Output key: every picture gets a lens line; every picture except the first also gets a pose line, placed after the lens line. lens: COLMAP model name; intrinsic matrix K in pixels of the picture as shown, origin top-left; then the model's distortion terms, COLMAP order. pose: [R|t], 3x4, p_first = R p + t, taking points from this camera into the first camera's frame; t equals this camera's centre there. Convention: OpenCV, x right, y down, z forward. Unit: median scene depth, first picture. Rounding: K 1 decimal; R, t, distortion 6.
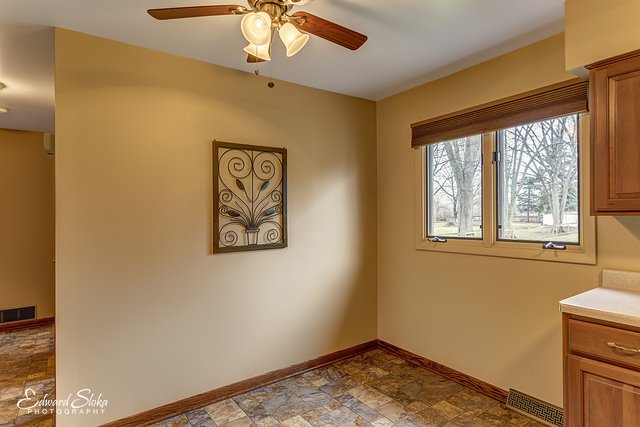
lens RADIAL K [[363.8, 0, 333.3], [0, 363.8, 212.1], [0, 0, 1]] dist [0.024109, -0.000837]
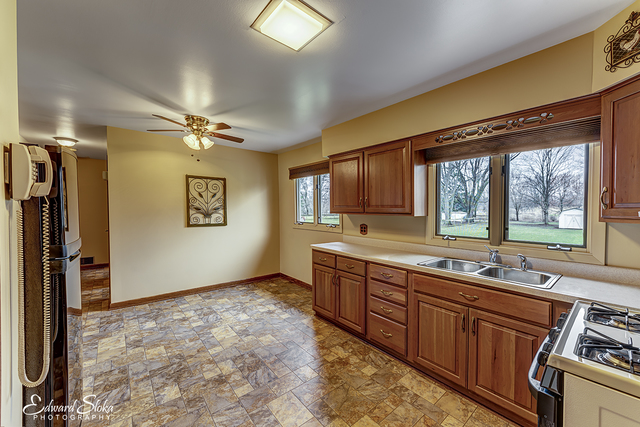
lens RADIAL K [[250.3, 0, 326.6], [0, 250.3, 225.2], [0, 0, 1]] dist [0.024265, 0.000086]
pose [[0.996954, 0.021800, 0.074877, 0.354905], [-0.026622, 0.997594, 0.064009, -0.013707], [-0.073302, -0.065808, 0.995136, -0.506256]]
